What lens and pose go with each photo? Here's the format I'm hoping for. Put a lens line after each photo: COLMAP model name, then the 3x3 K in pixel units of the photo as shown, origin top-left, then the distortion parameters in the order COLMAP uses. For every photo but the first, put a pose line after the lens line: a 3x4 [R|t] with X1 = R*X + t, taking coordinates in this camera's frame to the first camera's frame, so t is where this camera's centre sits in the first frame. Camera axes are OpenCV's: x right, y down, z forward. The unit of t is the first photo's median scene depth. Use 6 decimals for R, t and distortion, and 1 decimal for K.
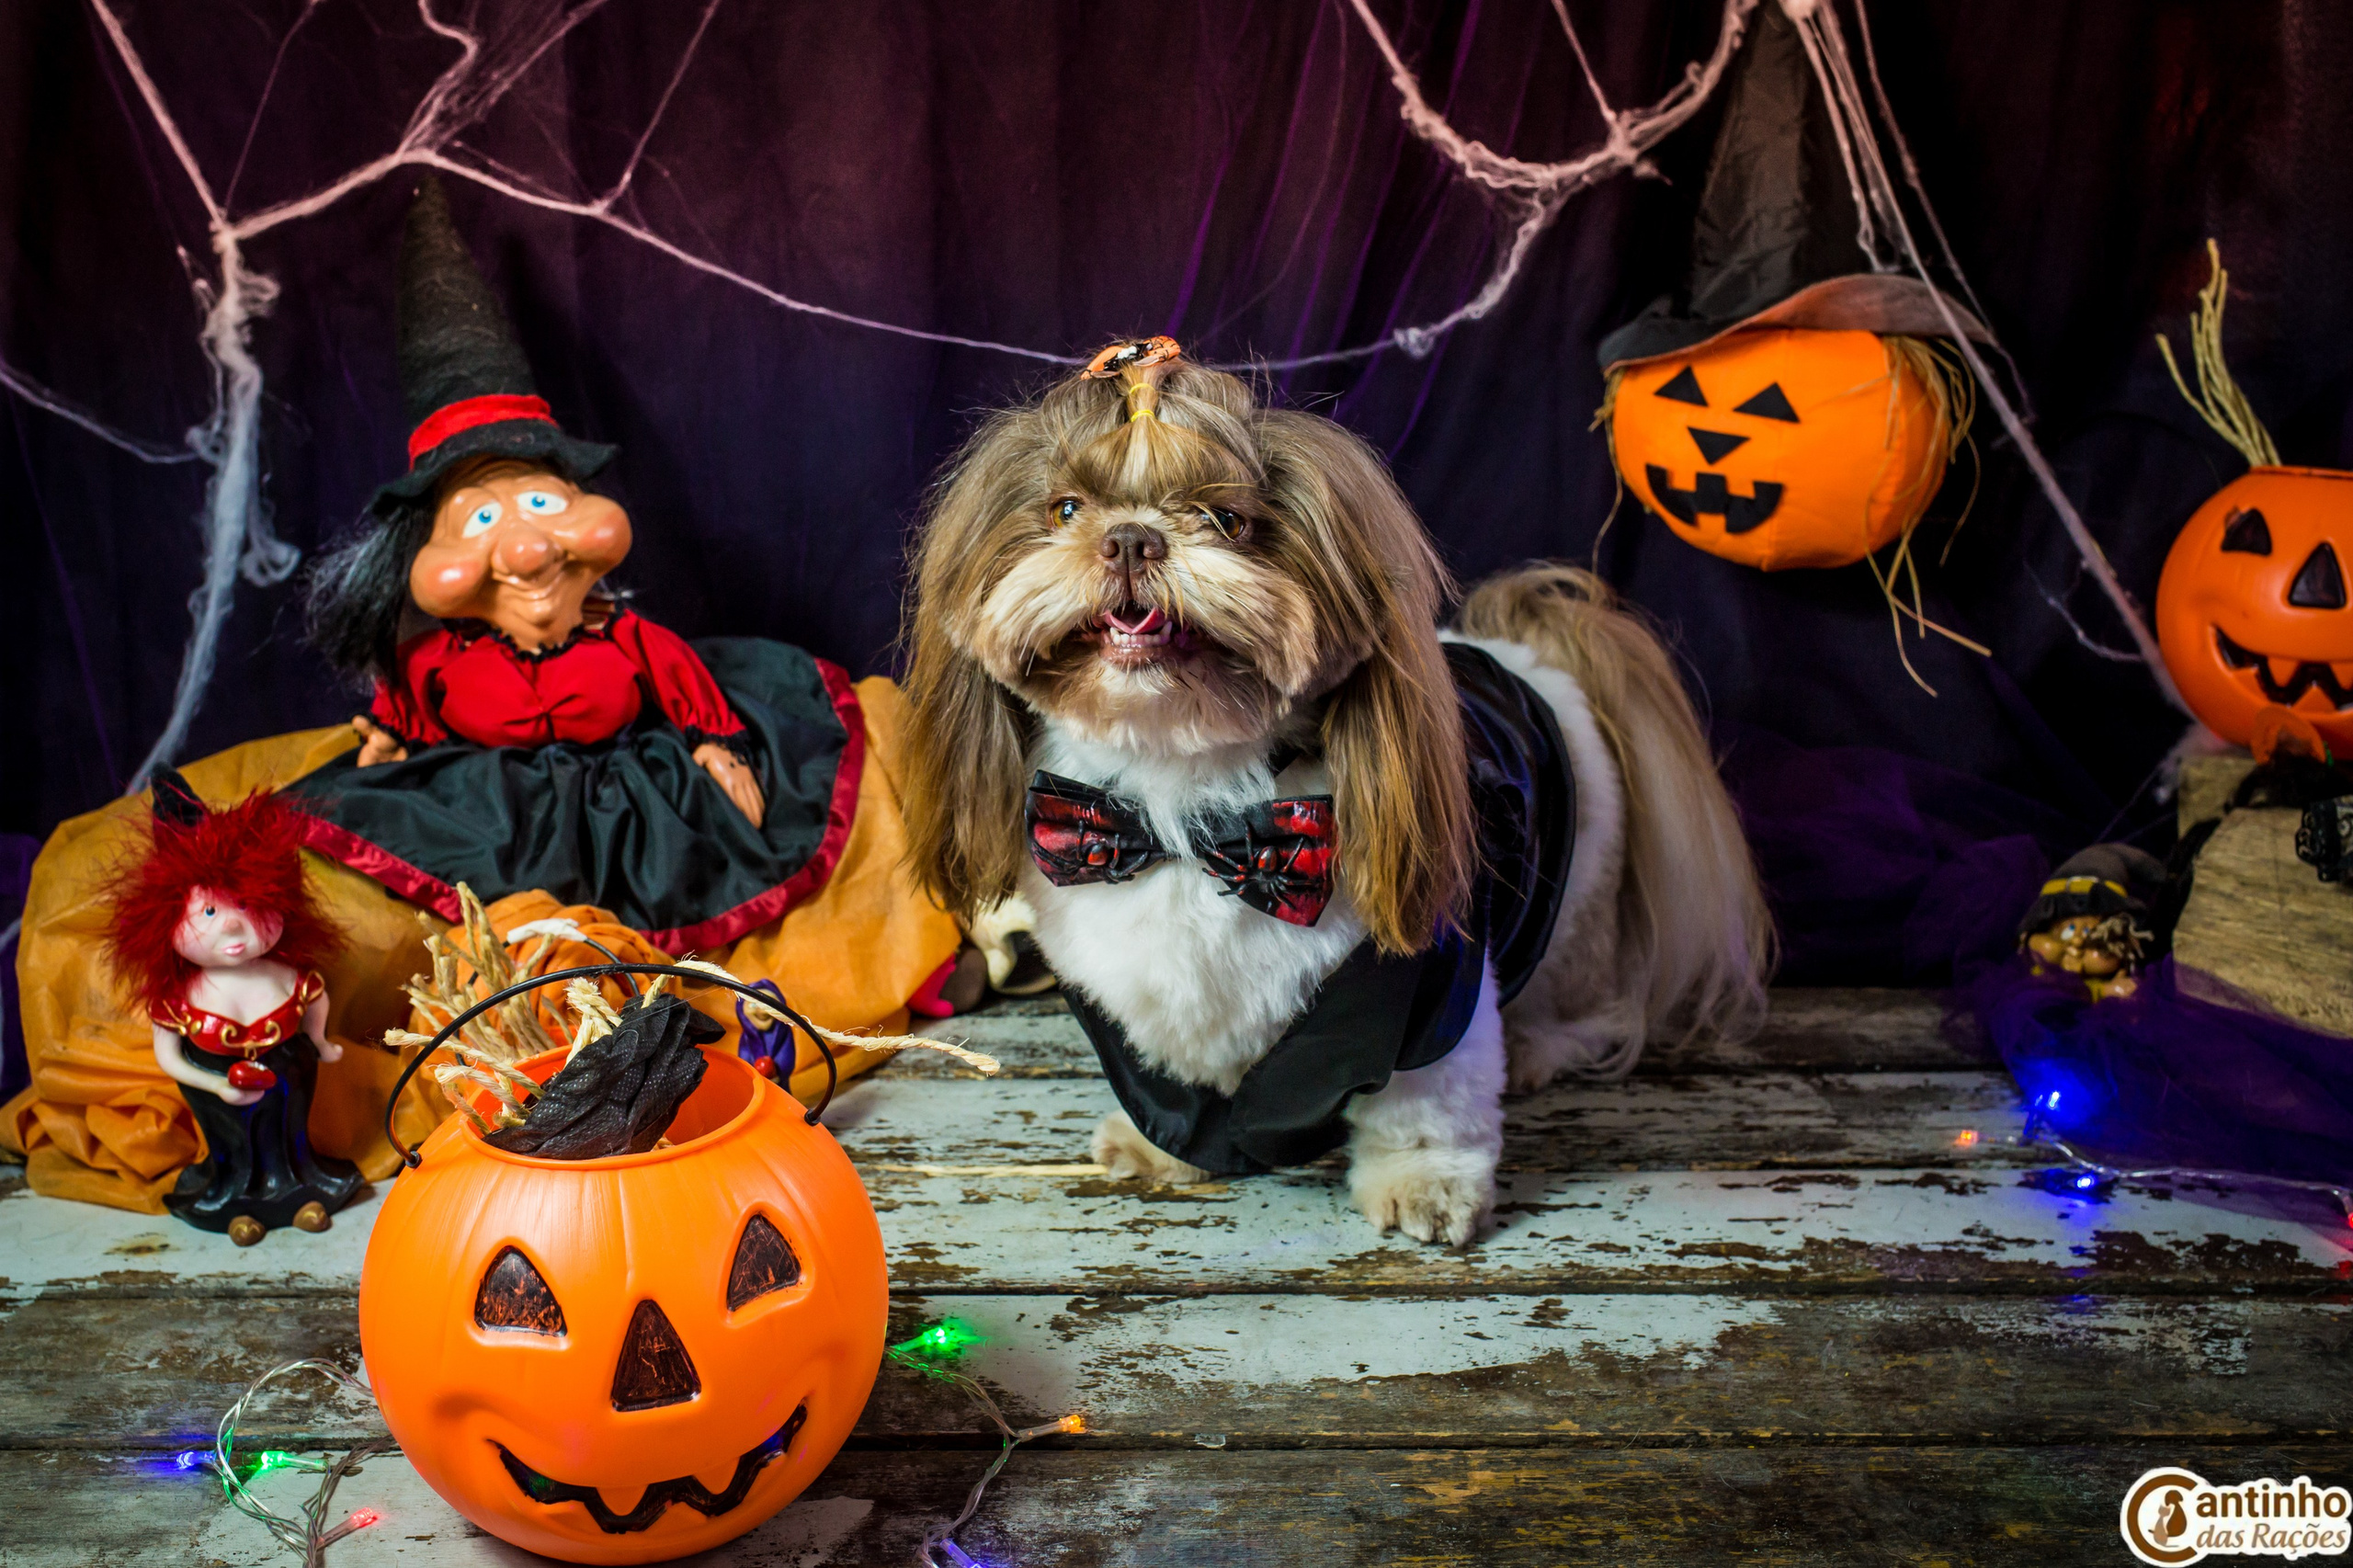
lens RADIAL K [[2430.8, 0, 1111.3], [0, 2430.8, 810.1], [0, 0, 1]] dist [-0.065994, 0.038569]
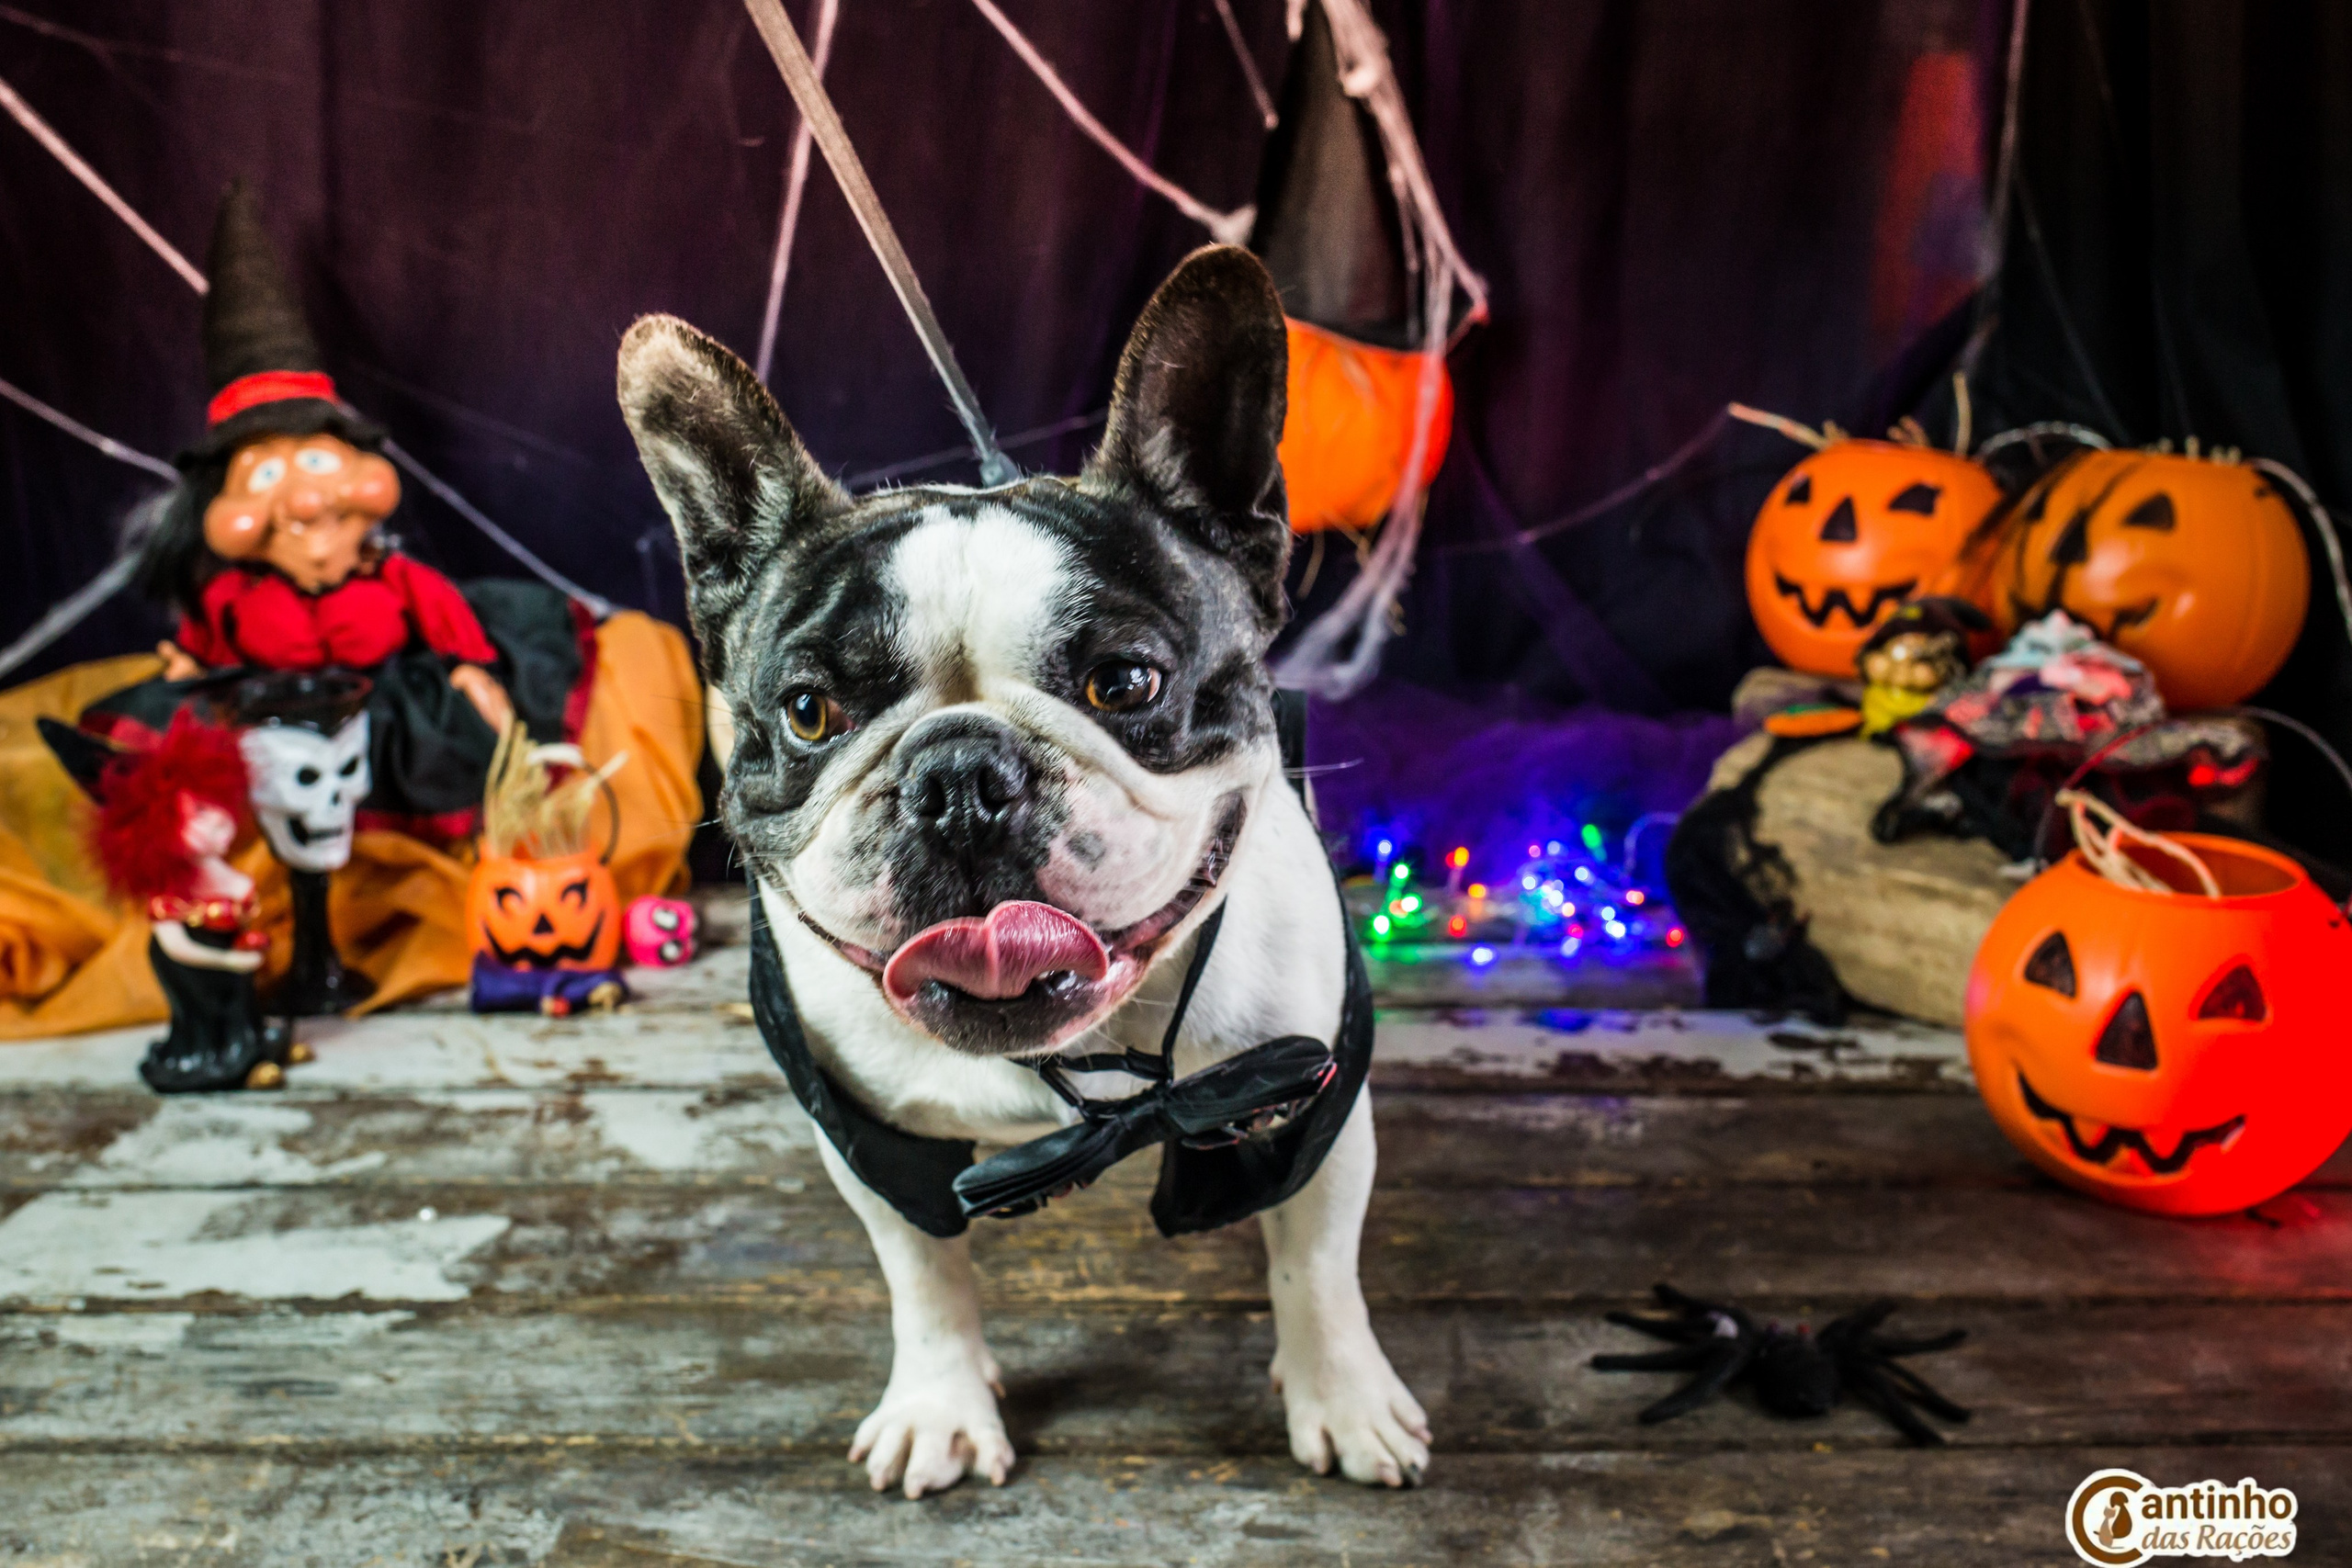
lens RADIAL K [[2512.8, 0, 1083.4], [0, 2512.8, 737.7], [0, 0, 1]] dist [-0.049427, 0.019612]
pose [[0.999933, 0.003101, 0.011147, 0.171408], [-0.002594, 0.998973, -0.045242, 0.083503], [-0.011276, 0.045210, 0.998914, -0.300717]]
